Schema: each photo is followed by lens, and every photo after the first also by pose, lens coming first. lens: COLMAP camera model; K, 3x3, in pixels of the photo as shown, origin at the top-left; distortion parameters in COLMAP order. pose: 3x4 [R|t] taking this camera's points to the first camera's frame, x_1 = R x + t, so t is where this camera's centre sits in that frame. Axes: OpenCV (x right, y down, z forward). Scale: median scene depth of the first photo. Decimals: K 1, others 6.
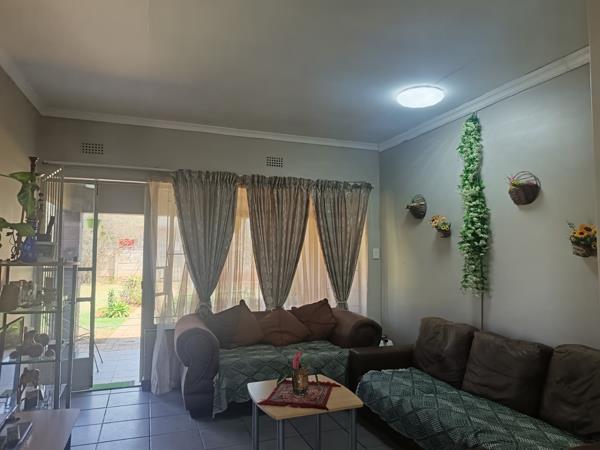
lens RADIAL K [[415.9, 0, 292.8], [0, 415.9, 226.8], [0, 0, 1]] dist [0.069657, -0.084085]
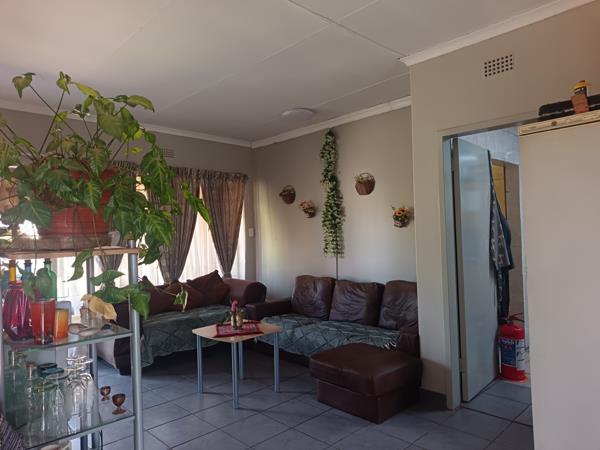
lens RADIAL K [[415.9, 0, 292.8], [0, 415.9, 226.8], [0, 0, 1]] dist [0.069657, -0.084085]
pose [[0.912834, -0.020622, 0.407810, -0.267029], [0.006110, 0.999302, 0.036857, 0.004309], [-0.408285, -0.031152, 0.912323, -0.238153]]
